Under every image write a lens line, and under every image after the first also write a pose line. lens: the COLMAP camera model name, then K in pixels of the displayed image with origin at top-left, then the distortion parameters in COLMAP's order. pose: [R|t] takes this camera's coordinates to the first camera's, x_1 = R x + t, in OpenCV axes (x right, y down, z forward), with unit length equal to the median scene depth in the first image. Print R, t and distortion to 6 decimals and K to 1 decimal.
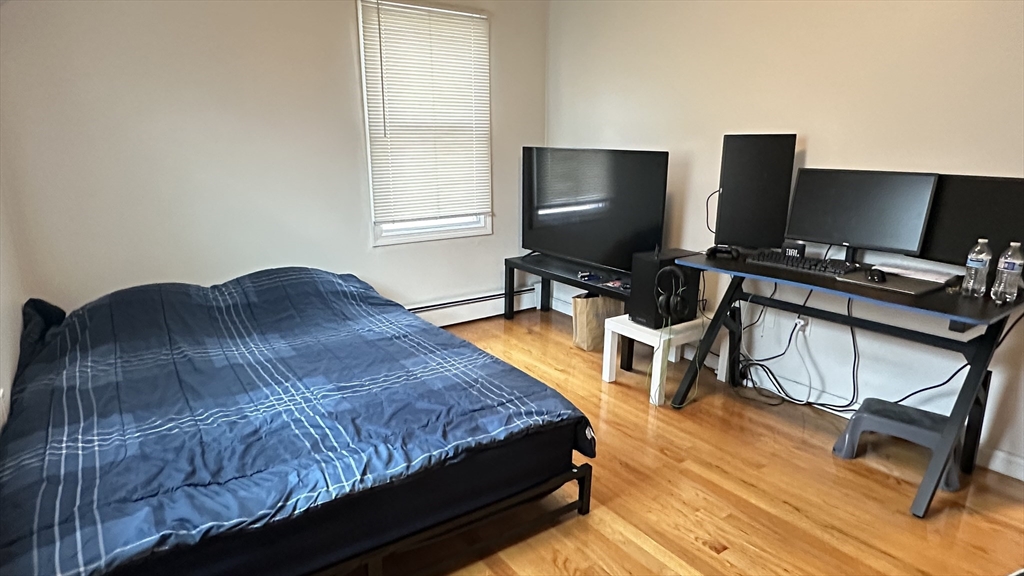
lens RADIAL K [[563.5, 0, 512.0], [0, 563.5, 288.0], [0, 0, 1]] dist [0.000968, 0.000087]
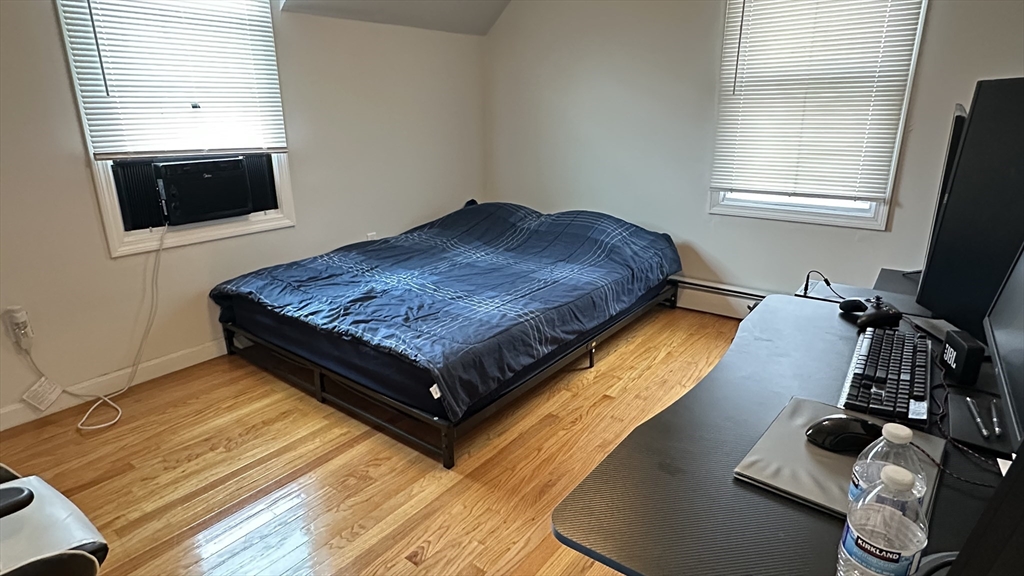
lens RADIAL K [[563.5, 0, 512.0], [0, 563.5, 288.0], [0, 0, 1]] dist [0.000968, 0.000087]
pose [[0.317979, 0.288287, -0.903205, 0.694870], [-0.223626, 0.948577, 0.224039, -0.119465], [0.921347, 0.130741, 0.366096, 0.471793]]
